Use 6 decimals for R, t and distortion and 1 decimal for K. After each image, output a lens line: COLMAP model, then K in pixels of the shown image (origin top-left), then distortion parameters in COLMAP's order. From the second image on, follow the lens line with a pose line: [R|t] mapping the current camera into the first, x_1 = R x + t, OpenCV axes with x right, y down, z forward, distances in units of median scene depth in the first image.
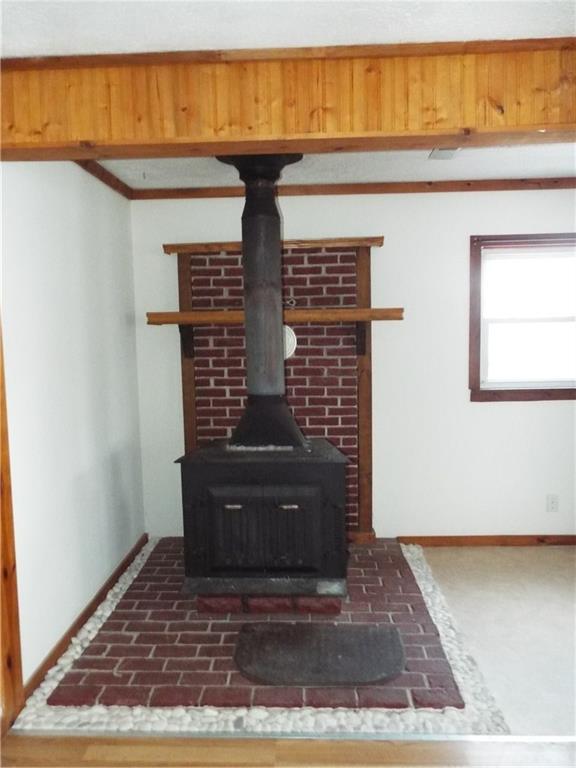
lens RADIAL K [[555.4, 0, 288.0], [0, 555.4, 384.0], [0, 0, 1]] dist [0.002555, 0.000143]
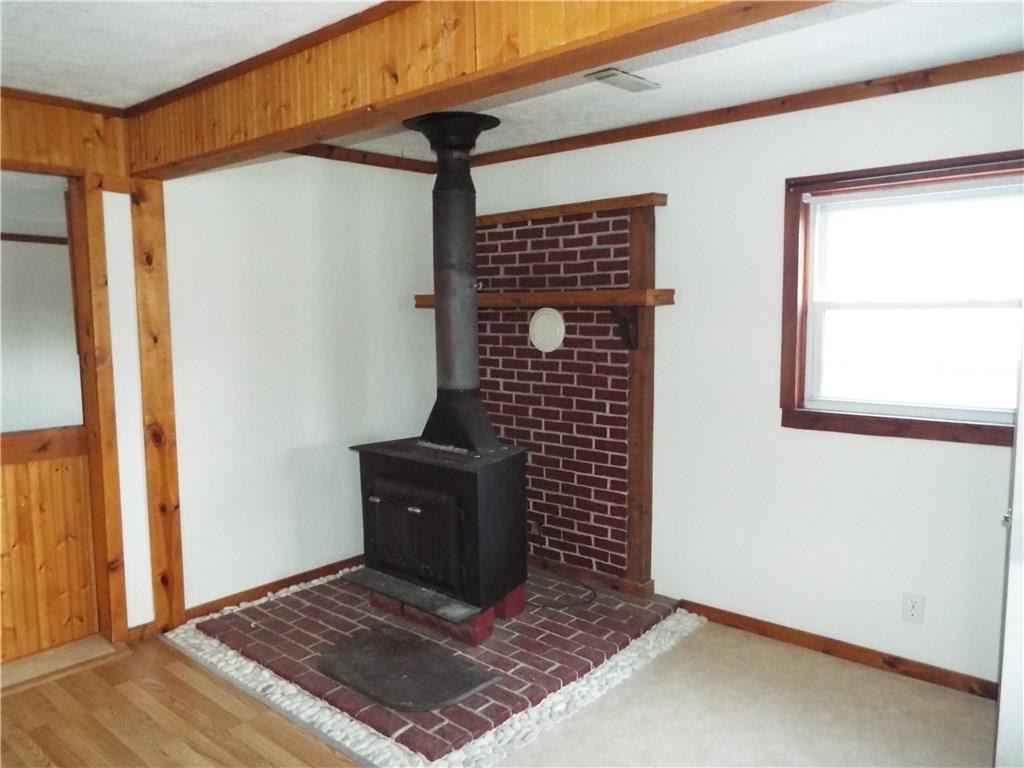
lens RADIAL K [[753.6, 0, 512.0], [0, 753.6, 384.0], [0, 0, 1]] dist [0.000401, -0.001173]
pose [[0.777110, 0.074953, -0.624886, 0.659034], [-0.058849, 0.997187, 0.046425, -0.043871], [0.626607, 0.000697, 0.779335, 0.088211]]
